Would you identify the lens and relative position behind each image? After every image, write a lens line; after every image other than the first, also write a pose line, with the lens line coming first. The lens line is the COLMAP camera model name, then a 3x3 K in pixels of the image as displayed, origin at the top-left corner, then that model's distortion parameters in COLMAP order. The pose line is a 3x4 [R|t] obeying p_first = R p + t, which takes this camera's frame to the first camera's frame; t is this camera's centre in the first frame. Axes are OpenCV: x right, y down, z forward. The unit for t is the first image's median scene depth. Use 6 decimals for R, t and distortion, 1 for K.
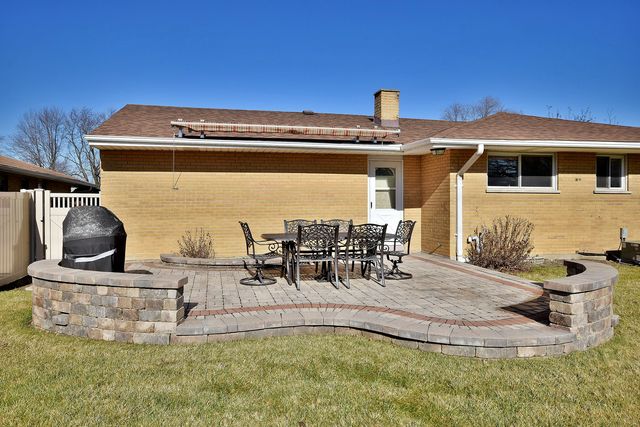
lens RADIAL K [[465.2, 0, 320.0], [0, 465.2, 213.5], [0, 0, 1]] dist [0.008551, 0.002136]
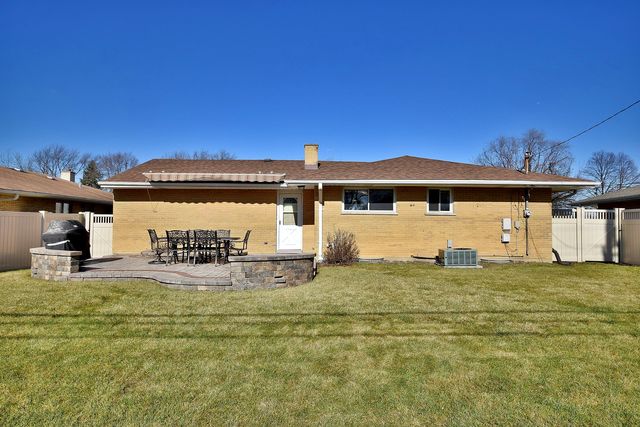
lens RADIAL K [[402.5, 0, 320.0], [0, 402.5, 213.5], [0, 0, 1]] dist [-0.005378, -0.001090]
pose [[0.979315, 0.001327, -0.202336, 0.528532], [-0.011826, 0.998645, -0.050688, 0.018380], [0.201994, 0.052032, 0.978004, -0.268374]]
